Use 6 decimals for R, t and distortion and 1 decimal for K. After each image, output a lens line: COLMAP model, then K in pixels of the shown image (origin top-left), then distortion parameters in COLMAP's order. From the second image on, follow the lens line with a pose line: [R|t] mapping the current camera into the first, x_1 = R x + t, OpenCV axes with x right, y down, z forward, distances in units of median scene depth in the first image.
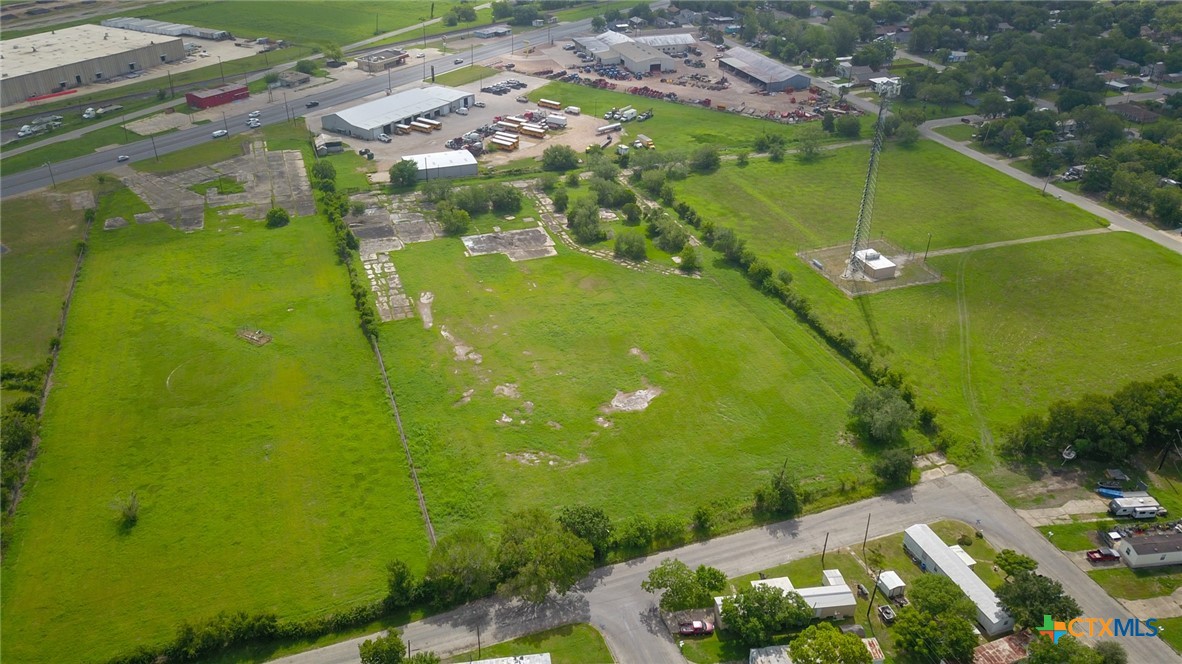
lens RADIAL K [[911.2, 0, 581.6], [0, 911.2, 344.8], [0, 0, 1]] dist [0.011968, -0.001541]
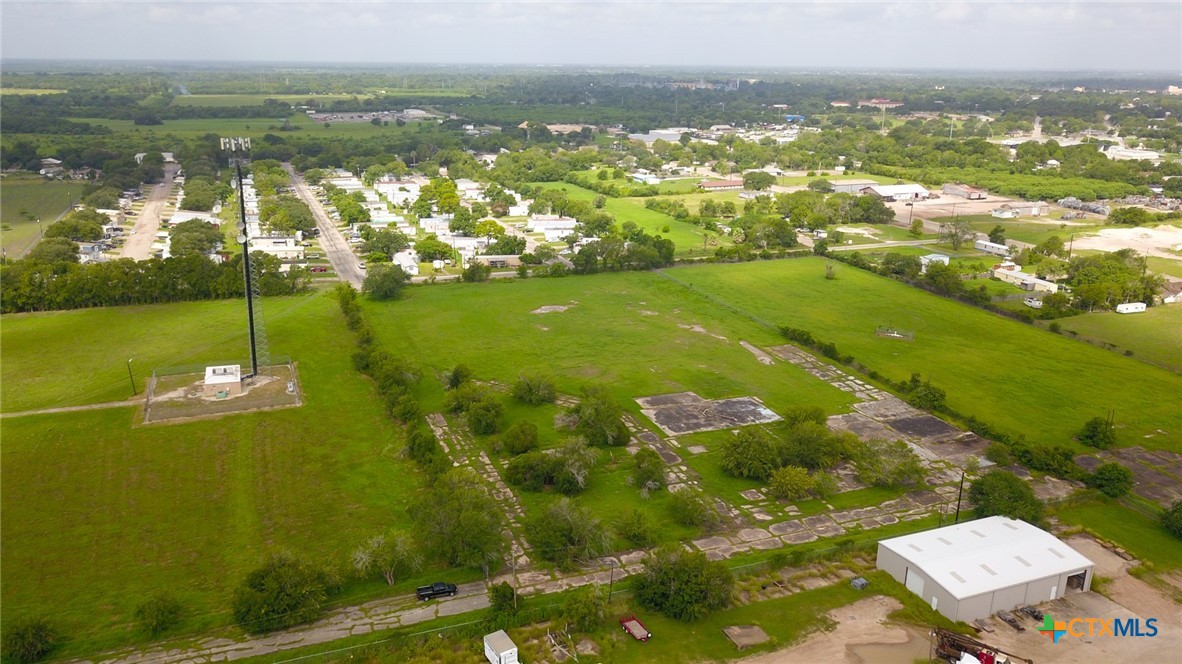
lens RADIAL K [[904.5, 0, 584.8], [0, 904.5, 338.1], [0, 0, 1]] dist [0.038352, -0.053892]
pose [[-0.999533, -0.007242, -0.029677, 0.039571], [-0.026775, 0.675402, 0.736963, -0.751206], [0.014707, 0.737414, -0.675281, 1.633802]]
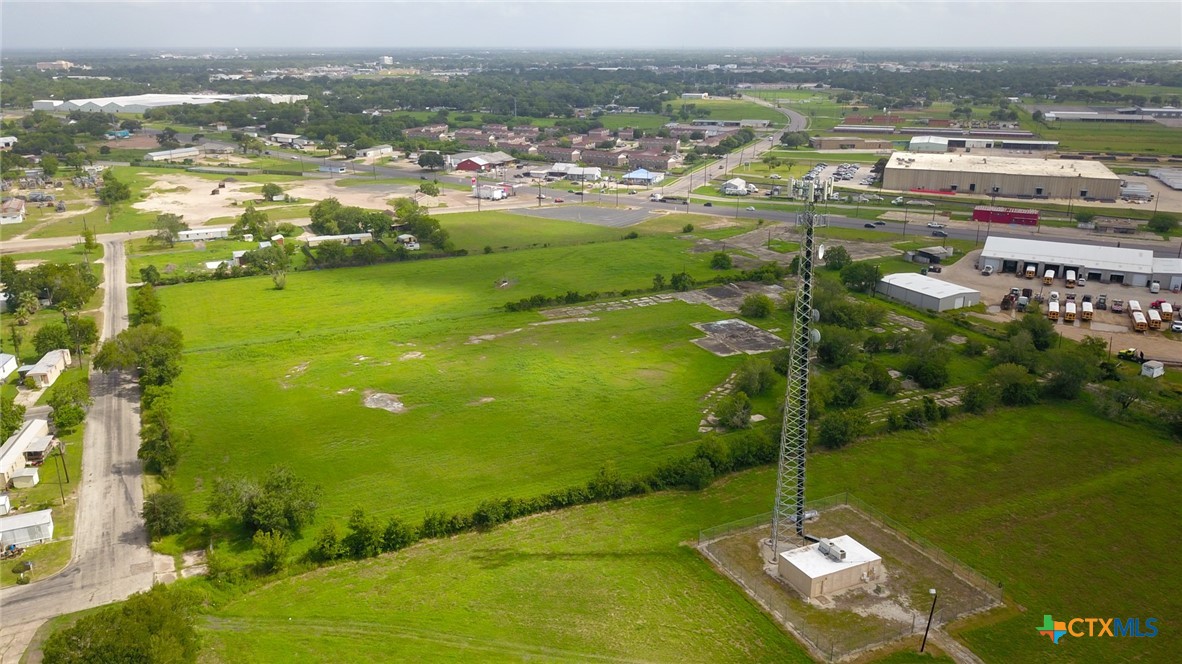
lens RADIAL K [[904.5, 0, 584.8], [0, 904.5, 338.1], [0, 0, 1]] dist [0.038352, -0.053892]
pose [[0.106974, 0.302331, -0.947181, 0.794031], [-0.504469, 0.837422, 0.210322, -0.246778], [0.856777, 0.455325, 0.242099, 0.783506]]
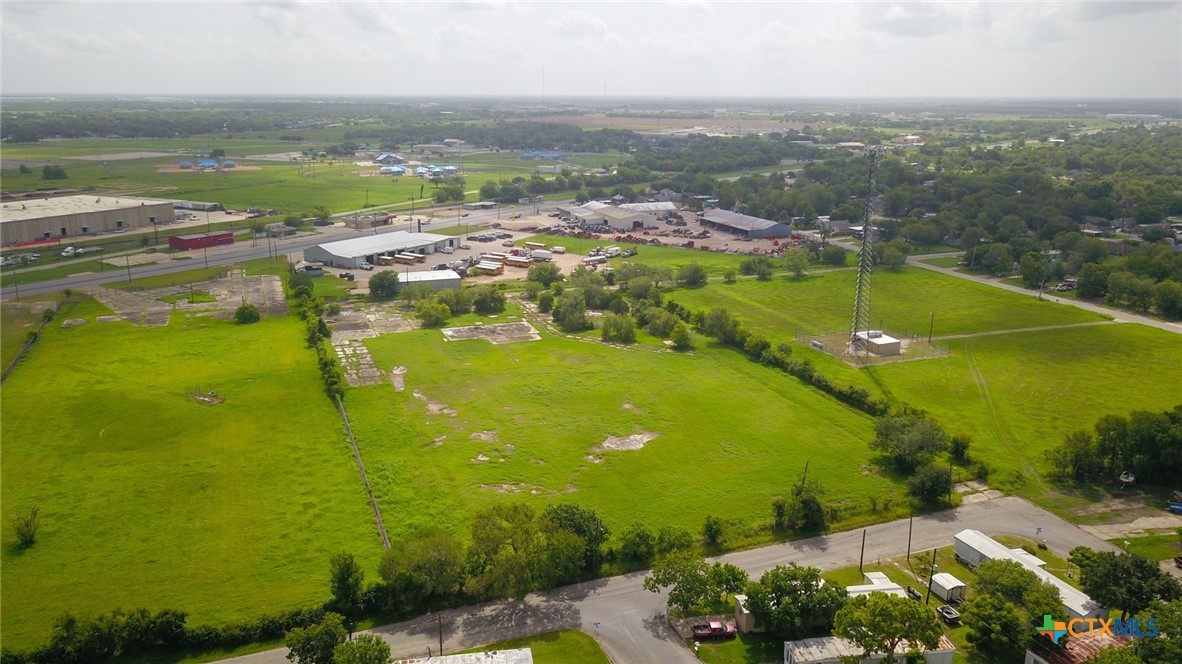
lens RADIAL K [[911.2, 0, 581.6], [0, 911.2, 344.8], [0, 0, 1]] dist [0.011968, -0.001541]
pose [[0.999832, -0.007465, 0.016766, -0.001302], [0.011535, 0.966156, -0.257700, 0.167536], [-0.014275, 0.257850, 0.966079, 0.100655]]
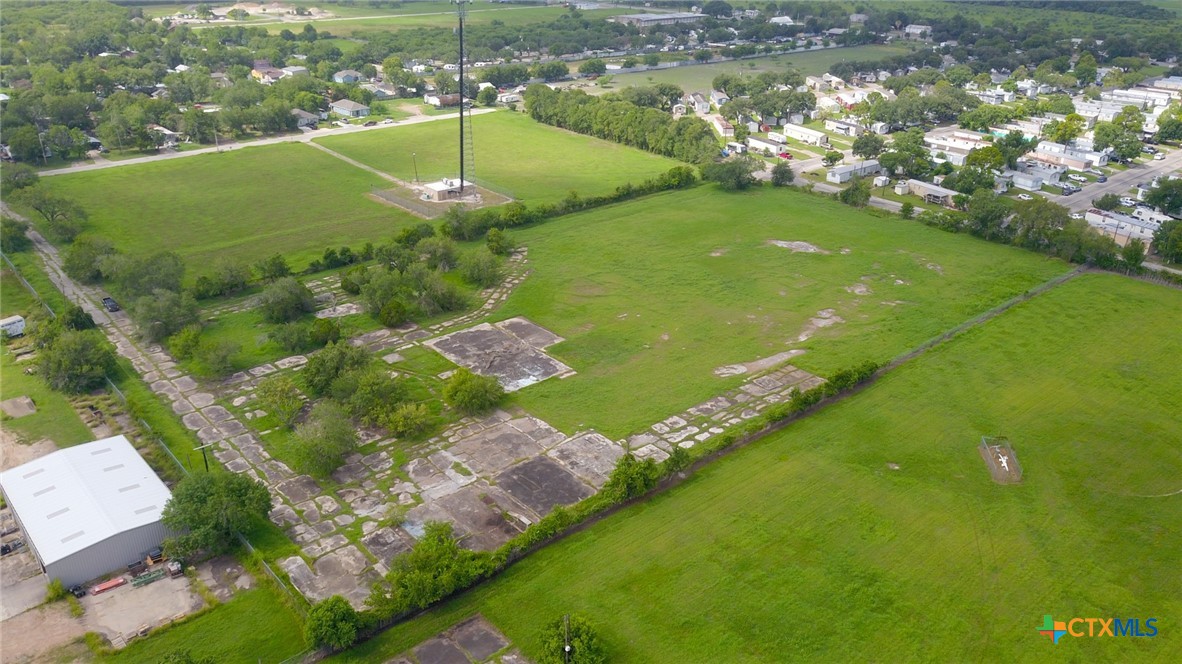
lens RADIAL K [[904.5, 0, 584.8], [0, 904.5, 338.1], [0, 0, 1]] dist [0.038352, -0.053892]
pose [[-0.363930, -0.395502, 0.843287, -0.681594], [0.464316, 0.707824, 0.532350, -0.469658], [-0.807444, 0.585289, -0.073961, 1.144530]]
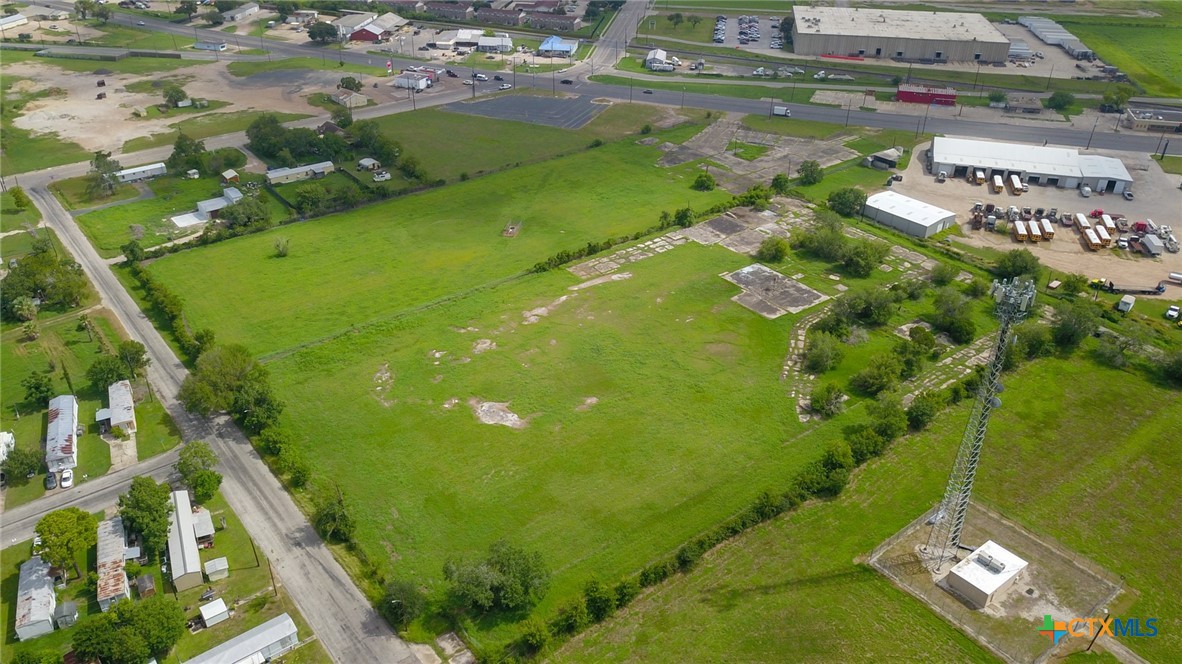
lens RADIAL K [[904.5, 0, 584.8], [0, 904.5, 338.1], [0, 0, 1]] dist [0.038352, -0.053892]
pose [[0.314462, 0.485110, -0.815955, 0.705329], [-0.488881, 0.819565, 0.298846, -0.286804], [0.813701, 0.304929, 0.494883, 0.490158]]
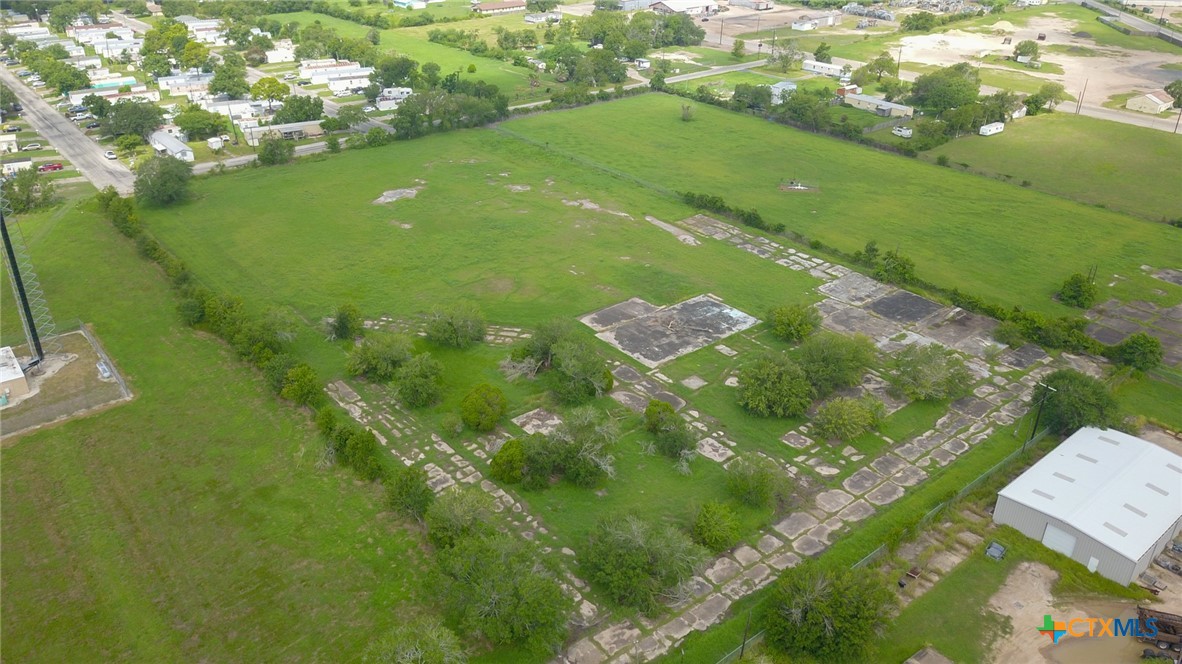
lens RADIAL K [[909.6, 0, 587.6], [0, 909.6, 335.0], [0, 0, 1]] dist [0.034616, -0.076848]
pose [[-0.941431, 0.148764, -0.302615, 0.165287], [-0.179360, 0.539029, 0.822969, -0.651918], [0.285547, 0.829046, -0.480776, 1.453215]]
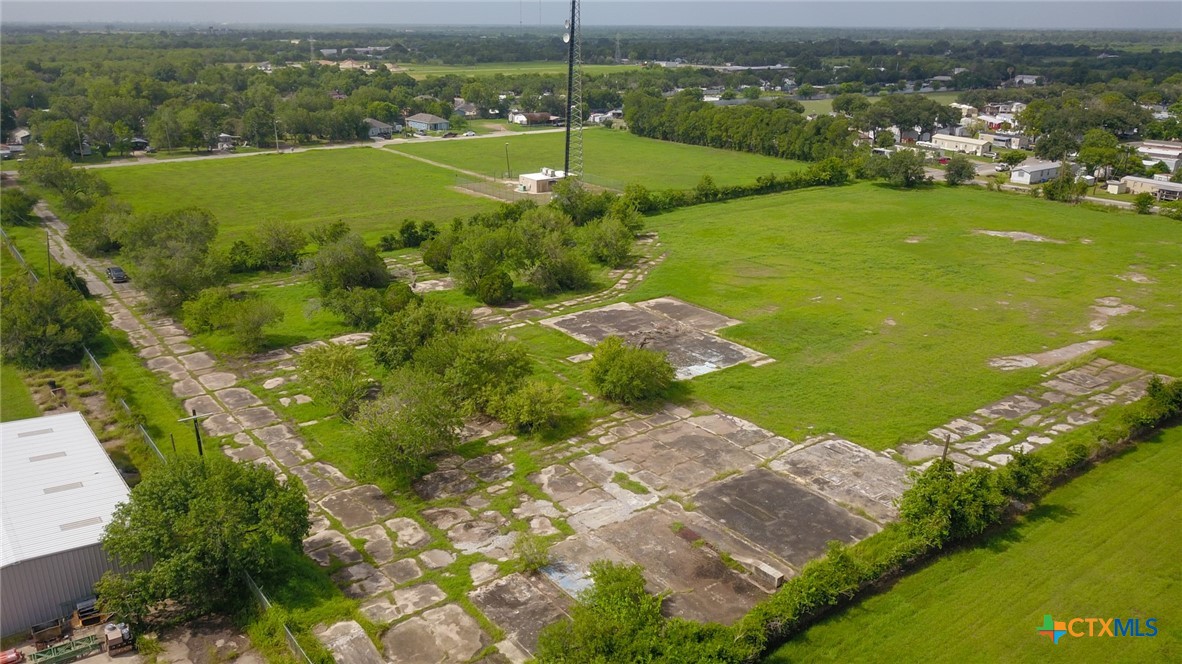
lens RADIAL K [[904.5, 0, 584.8], [0, 904.5, 338.1], [0, 0, 1]] dist [0.038352, -0.053892]
pose [[-0.304947, -0.319782, 0.897077, -0.495273], [0.478507, 0.762969, 0.434637, -0.346452], [-0.823431, 0.561798, -0.079647, 1.218799]]
